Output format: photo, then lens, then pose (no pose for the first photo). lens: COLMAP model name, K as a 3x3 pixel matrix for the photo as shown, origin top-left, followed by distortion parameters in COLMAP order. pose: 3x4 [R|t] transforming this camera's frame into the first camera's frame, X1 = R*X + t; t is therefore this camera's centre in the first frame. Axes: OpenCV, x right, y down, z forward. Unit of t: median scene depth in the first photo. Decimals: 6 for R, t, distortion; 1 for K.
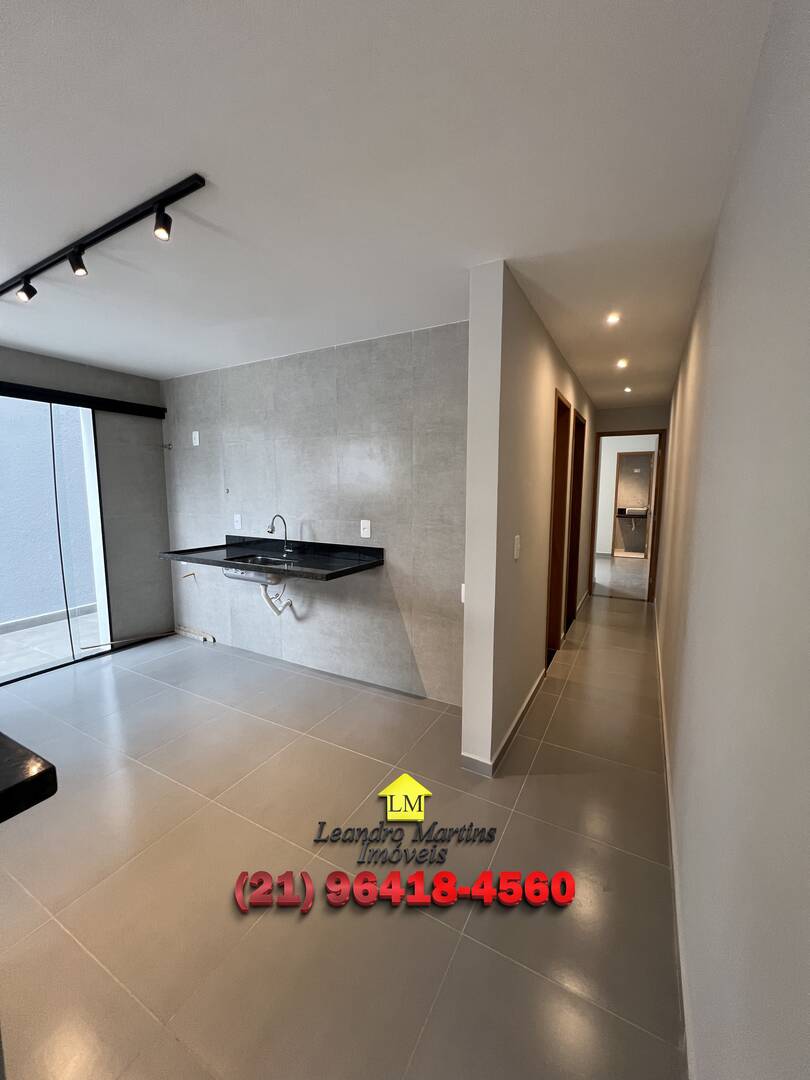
lens RADIAL K [[434.7, 0, 405.0], [0, 434.7, 540.0], [0, 0, 1]] dist [0.000544, 0.000109]
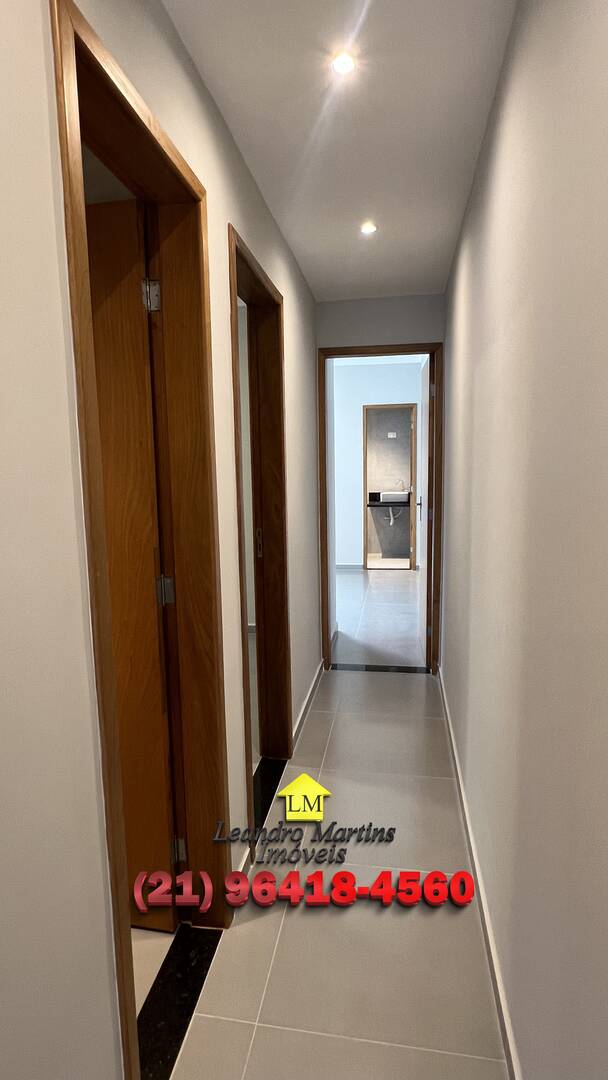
lens RADIAL K [[576.2, 0, 304.0], [0, 576.2, 540.0], [0, 0, 1]] dist [-0.000265, -0.000009]
pose [[0.942527, -0.062404, 0.328252, 0.301397], [0.059950, 0.998046, 0.017602, -0.063521], [-0.328709, 0.003088, 0.944426, 0.592901]]
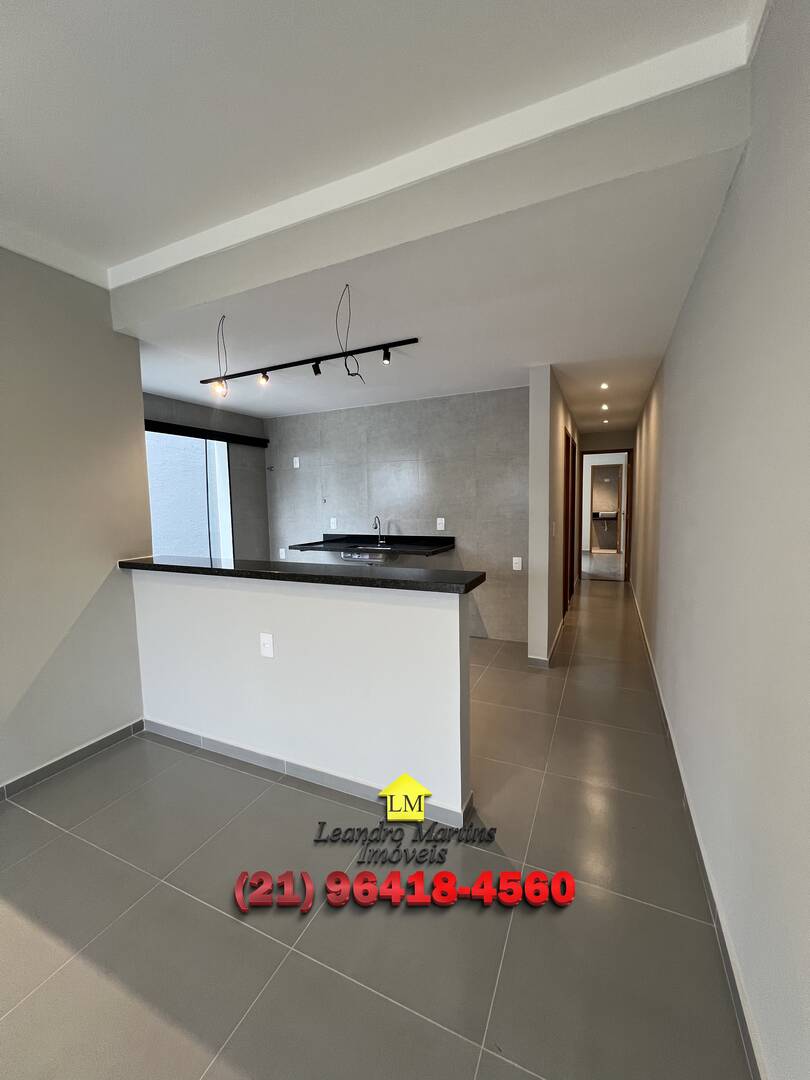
lens RADIAL K [[434.7, 0, 405.0], [0, 434.7, 540.0], [0, 0, 1]] dist [0.000544, 0.000109]
pose [[0.997408, -0.026958, 0.066719, -0.264081], [0.028895, 0.999184, -0.028234, 0.055557], [-0.065904, 0.030088, 0.997372, -0.372198]]
